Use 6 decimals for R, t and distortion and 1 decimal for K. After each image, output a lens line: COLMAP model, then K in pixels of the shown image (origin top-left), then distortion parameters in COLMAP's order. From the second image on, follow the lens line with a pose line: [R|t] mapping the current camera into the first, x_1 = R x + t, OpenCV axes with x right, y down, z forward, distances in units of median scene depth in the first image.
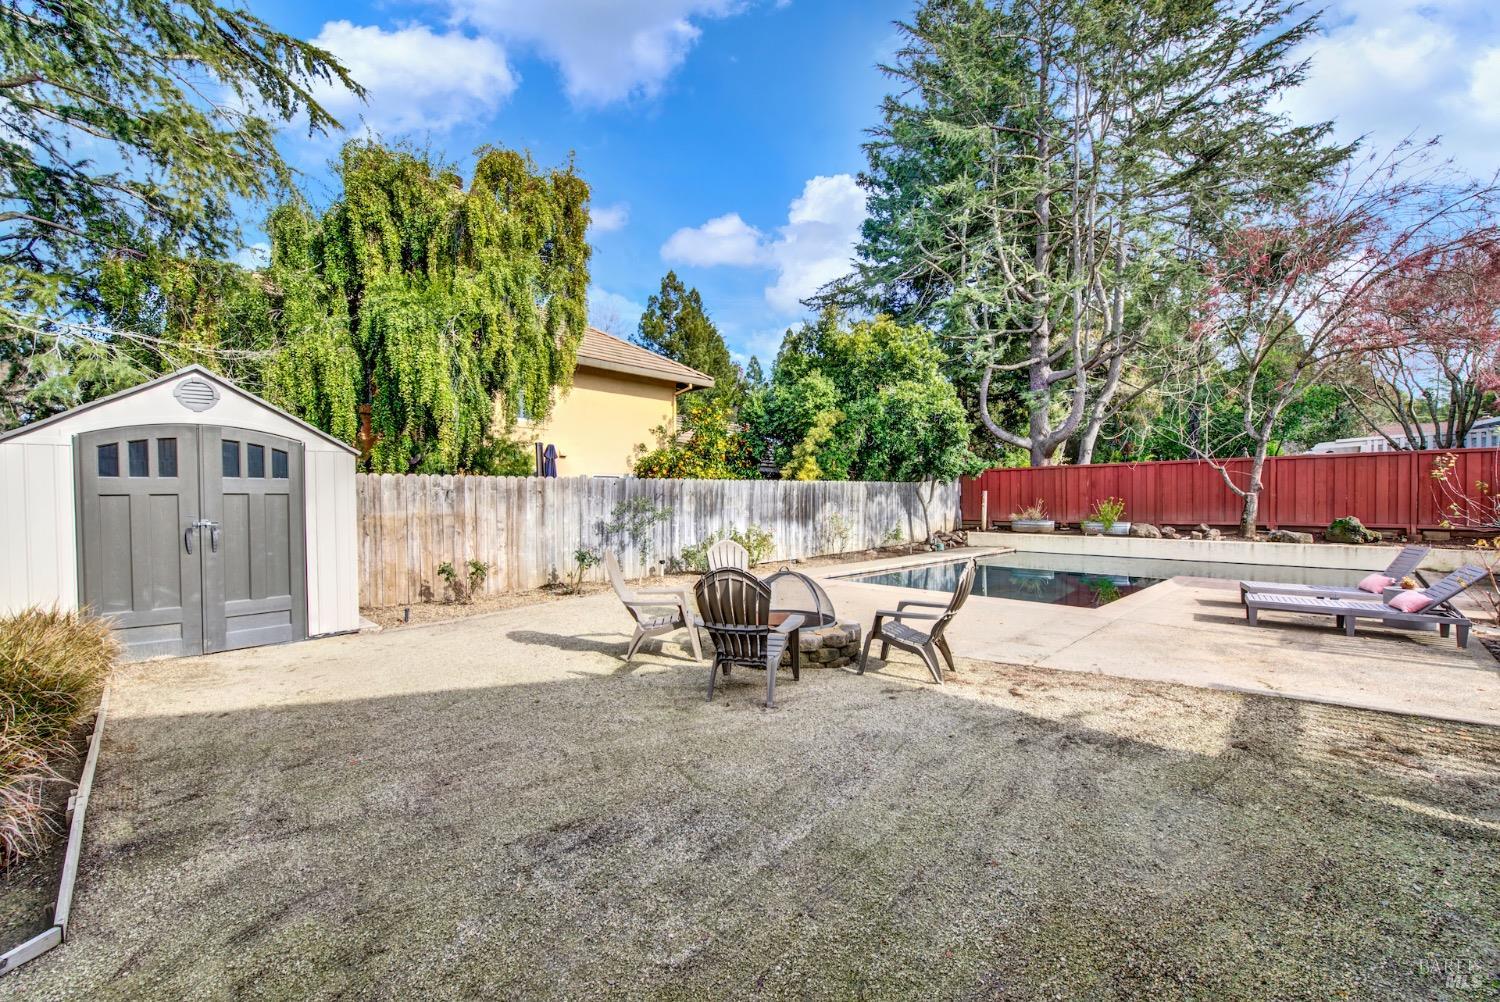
lens RADIAL K [[619.8, 0, 749.1], [0, 619.8, 509.6], [0, 0, 1]] dist [-0.003291, -0.000321]
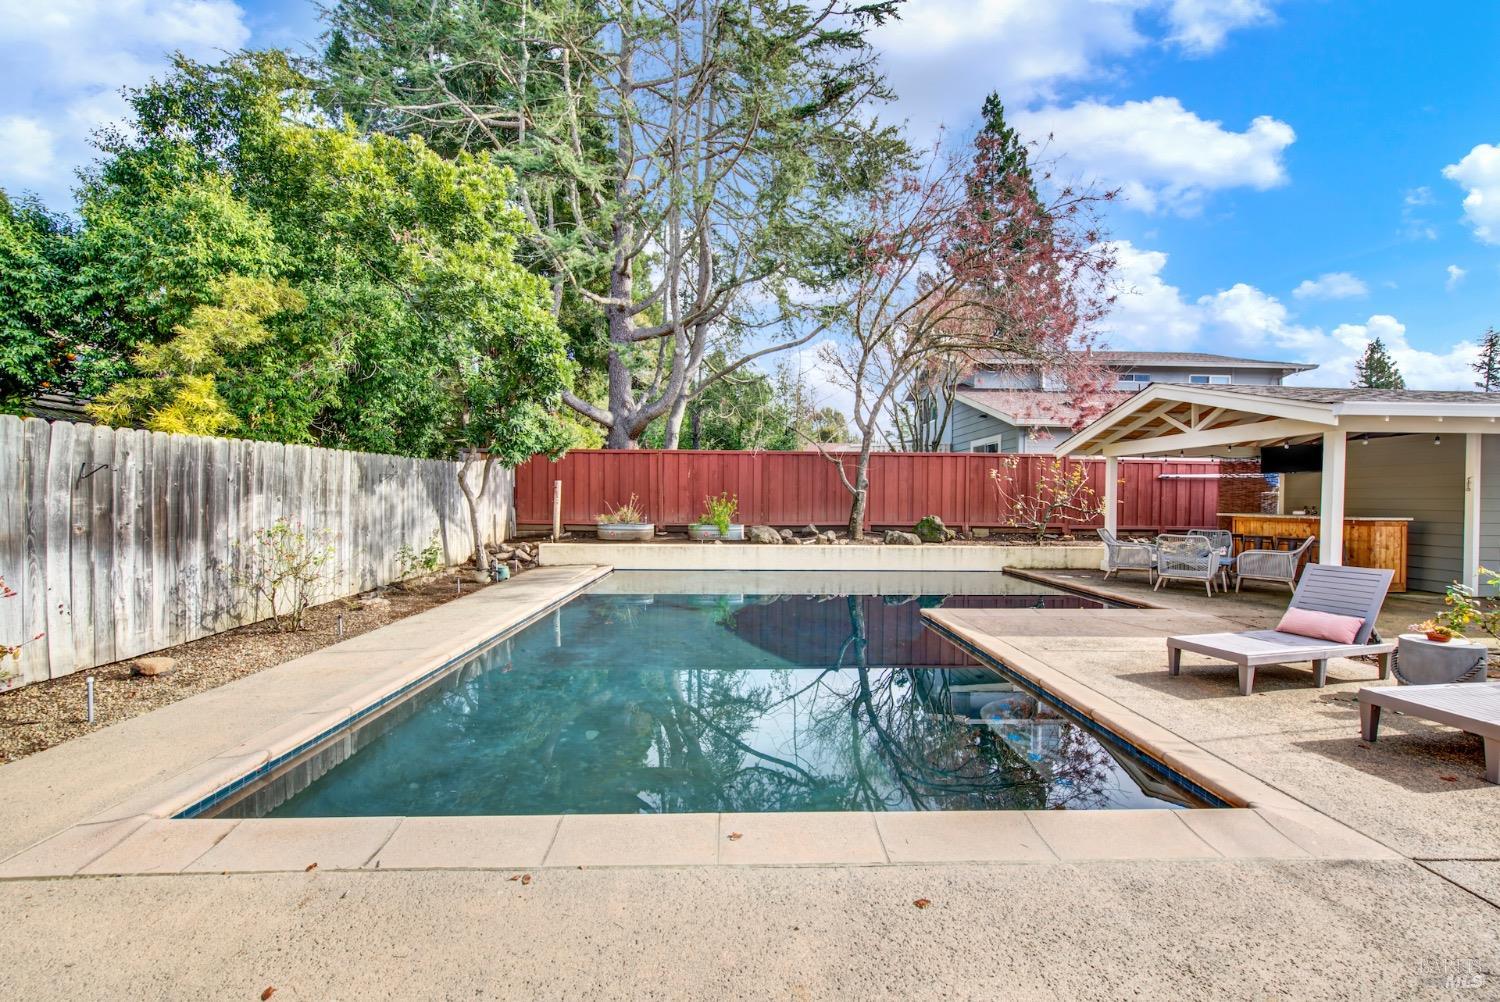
lens RADIAL K [[619.8, 0, 776.8], [0, 619.8, 507.8], [0, 0, 1]] dist [-0.003291, -0.000321]
pose [[0.673389, -0.002050, 0.739285, 0.053762], [-0.001376, 0.999991, 0.004026, -0.004232], [-0.739287, -0.003728, 0.673380, 0.443611]]
